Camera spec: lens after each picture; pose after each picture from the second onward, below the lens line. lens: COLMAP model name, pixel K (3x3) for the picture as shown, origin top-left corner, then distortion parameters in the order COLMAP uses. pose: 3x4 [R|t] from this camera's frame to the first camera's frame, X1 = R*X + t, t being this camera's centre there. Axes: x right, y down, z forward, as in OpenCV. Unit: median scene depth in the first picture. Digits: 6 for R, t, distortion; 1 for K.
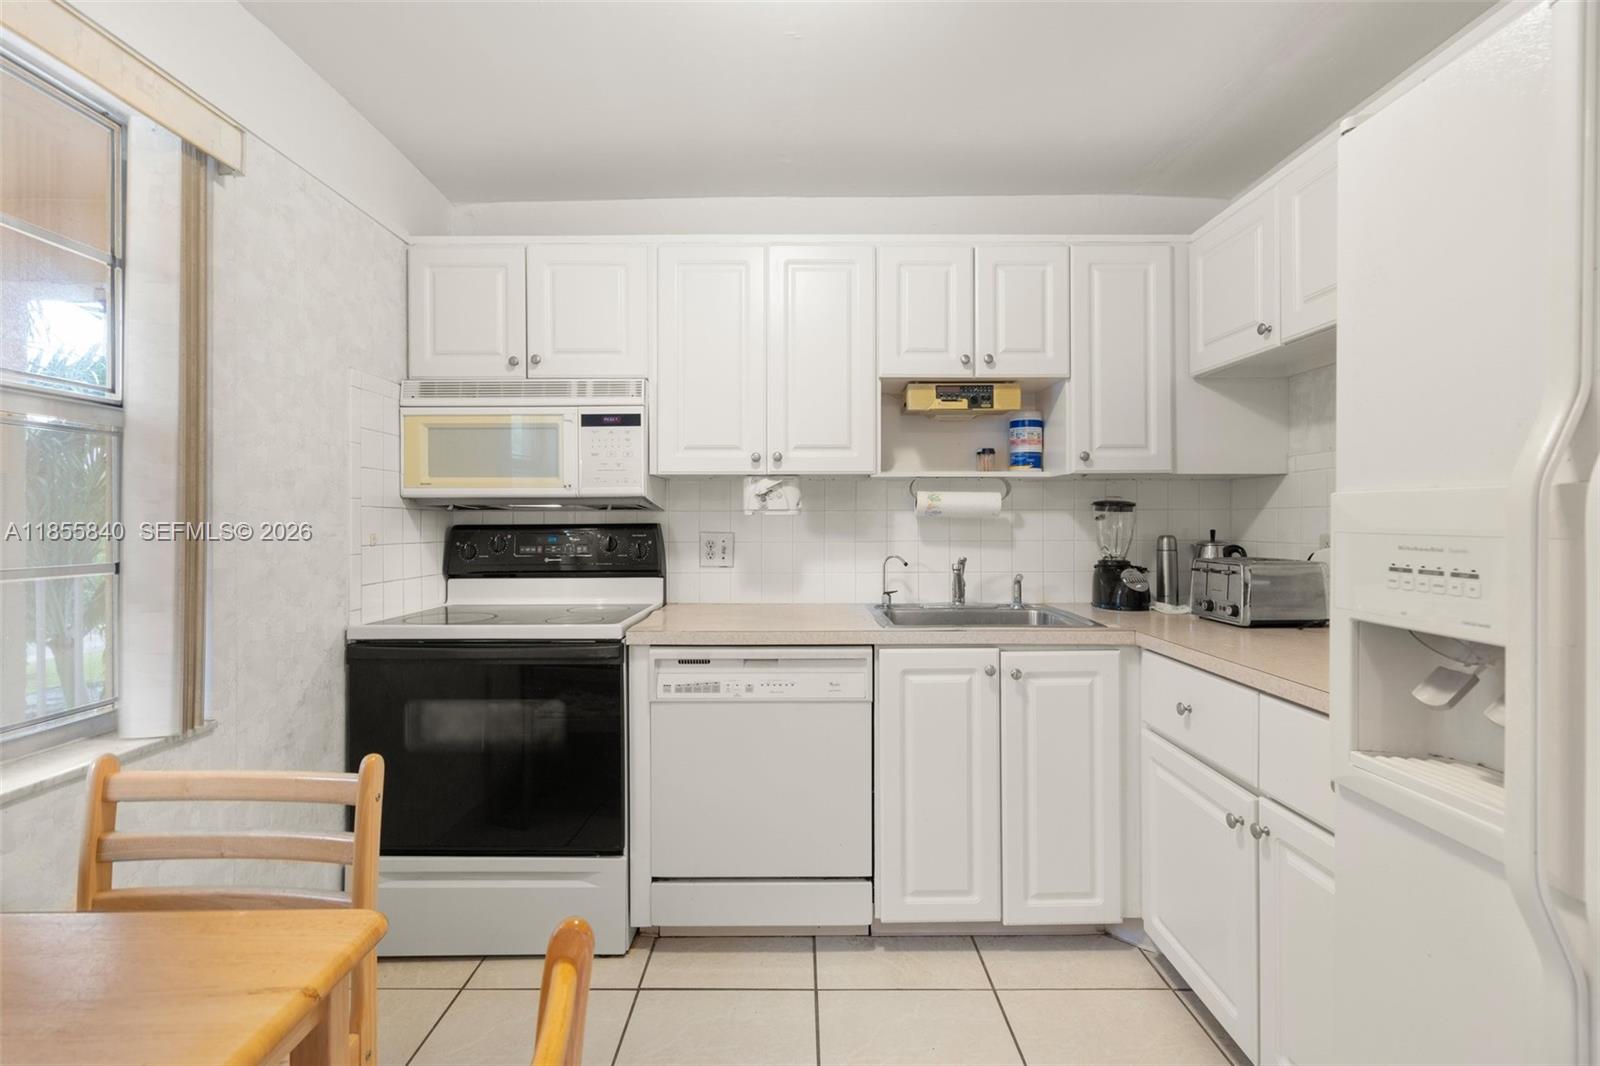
lens RADIAL K [[737.0, 0, 794.3], [0, 737.0, 517.9], [0, 0, 1]] dist [0.002434, 0.000304]
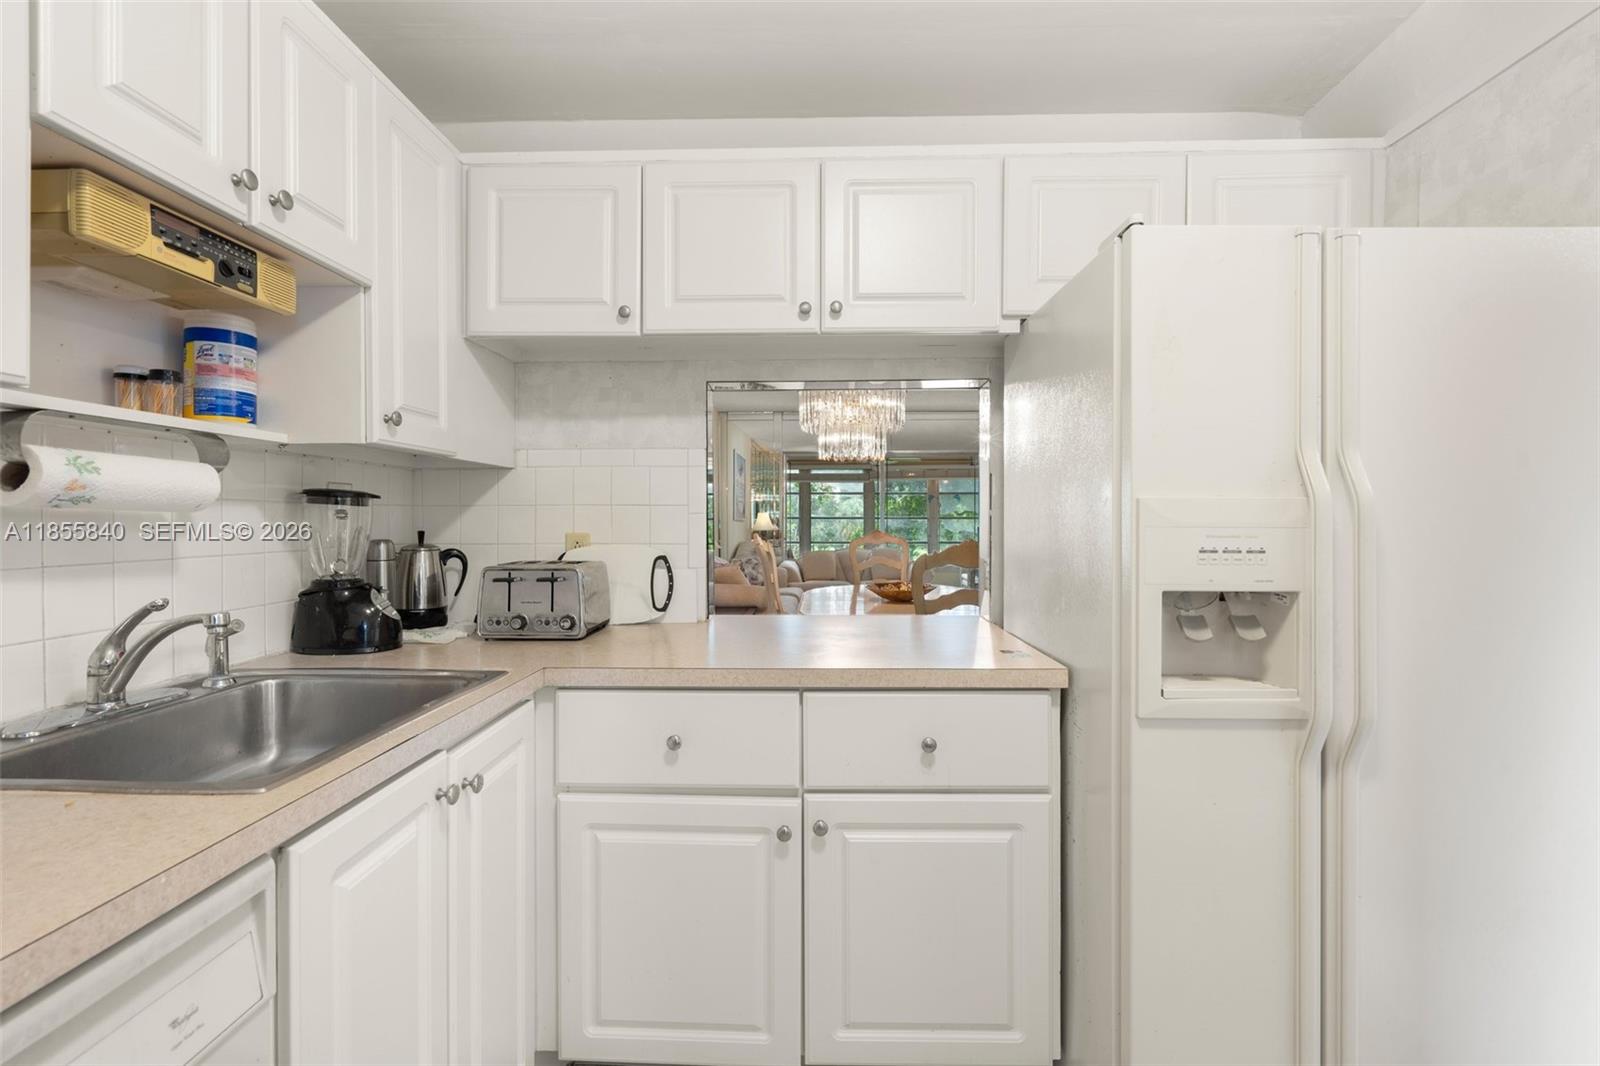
lens RADIAL K [[737.0, 0, 794.3], [0, 737.0, 517.9], [0, 0, 1]] dist [0.002434, 0.000304]
pose [[0.022610, 0.002754, 0.999741, -0.229256], [-0.002633, 0.999993, -0.002696, 0.003338], [-0.999741, -0.002572, 0.022617, 0.617178]]
